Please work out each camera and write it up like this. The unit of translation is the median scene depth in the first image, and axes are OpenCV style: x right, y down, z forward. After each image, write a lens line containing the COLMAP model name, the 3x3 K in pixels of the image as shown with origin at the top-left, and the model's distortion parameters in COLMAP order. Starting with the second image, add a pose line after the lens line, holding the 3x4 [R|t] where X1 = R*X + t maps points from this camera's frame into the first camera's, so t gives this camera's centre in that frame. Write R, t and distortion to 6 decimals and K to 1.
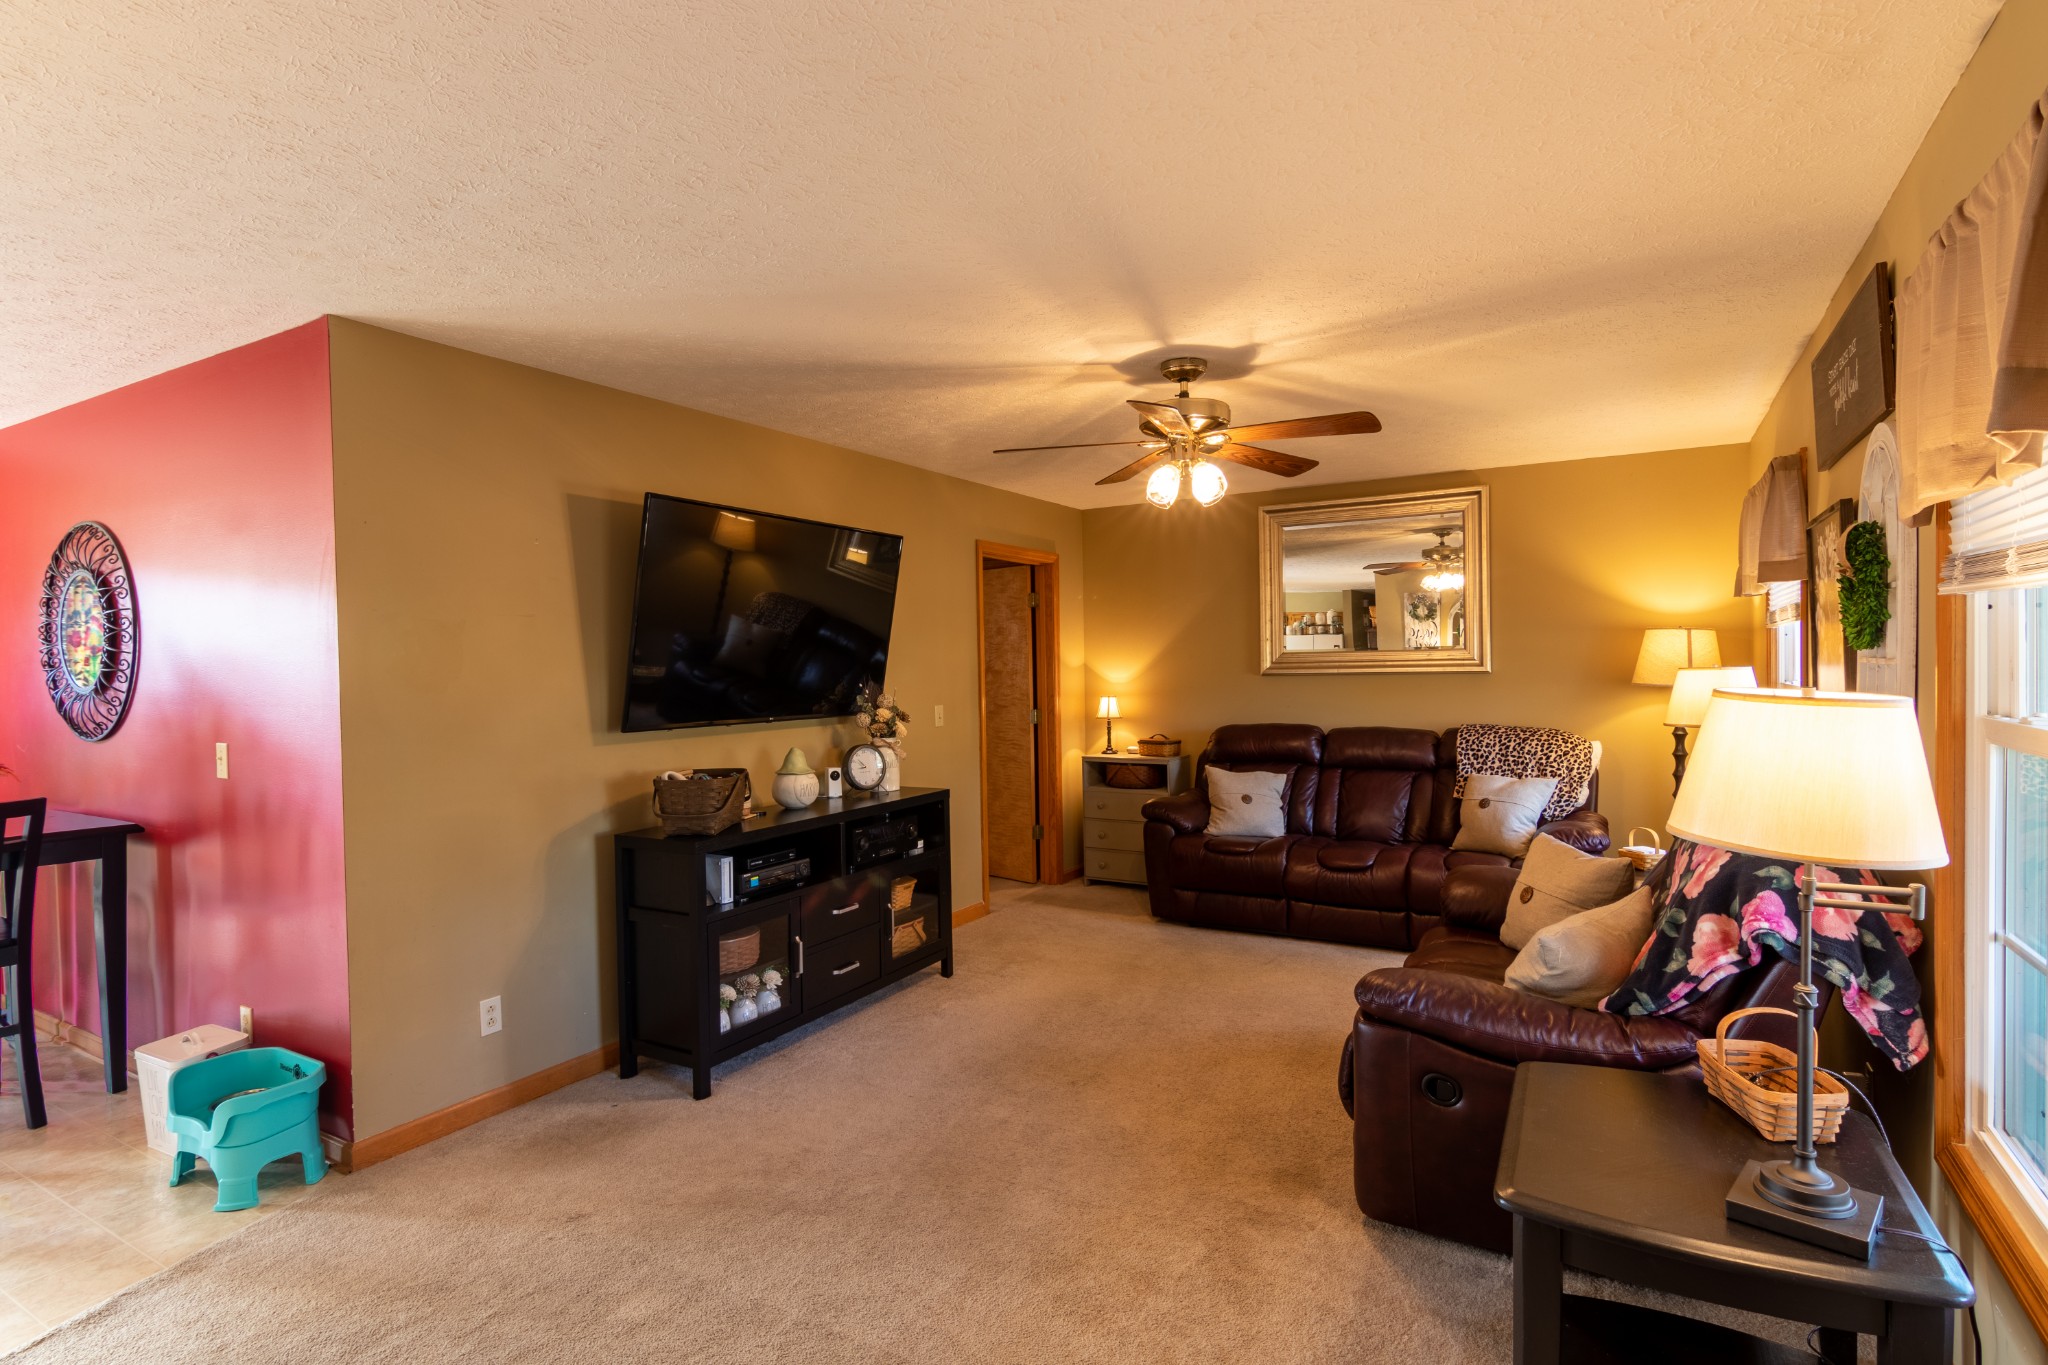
lens RADIAL K [[1028.2, 0, 1024.0], [0, 1028.2, 682.5], [0, 0, 1]] dist [-0.003531, -0.000431]
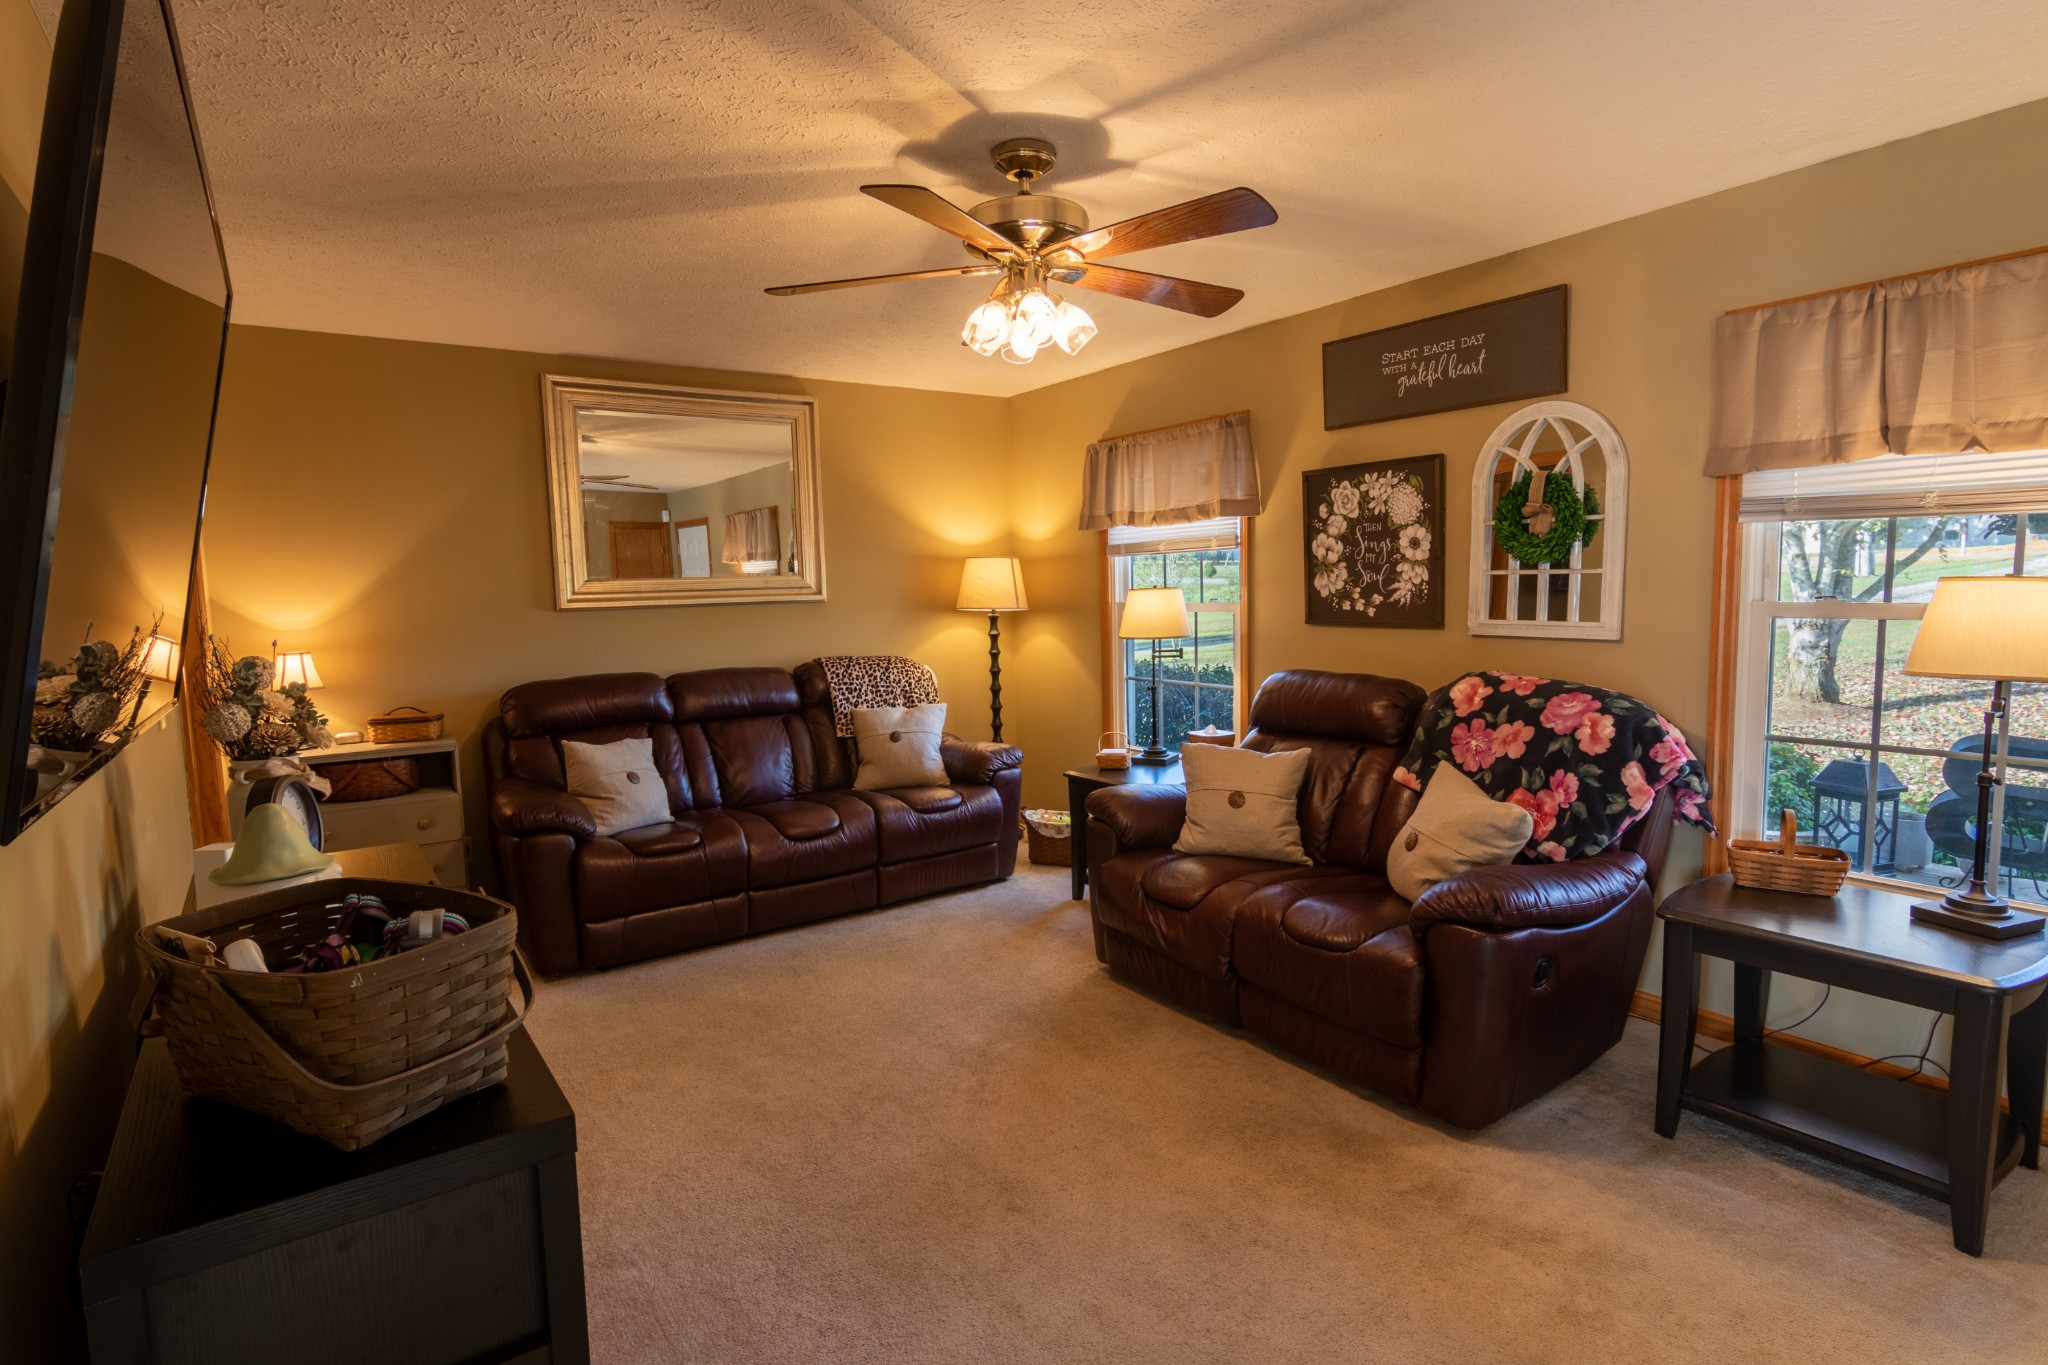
lens RADIAL K [[1028.2, 0, 1024.0], [0, 1028.2, 682.5], [0, 0, 1]] dist [-0.003531, -0.000431]
pose [[0.429012, -0.081227, 0.899639, -0.338203], [0.033587, 0.996694, 0.073974, 0.000846], [-0.902674, -0.001519, 0.430322, 0.461812]]
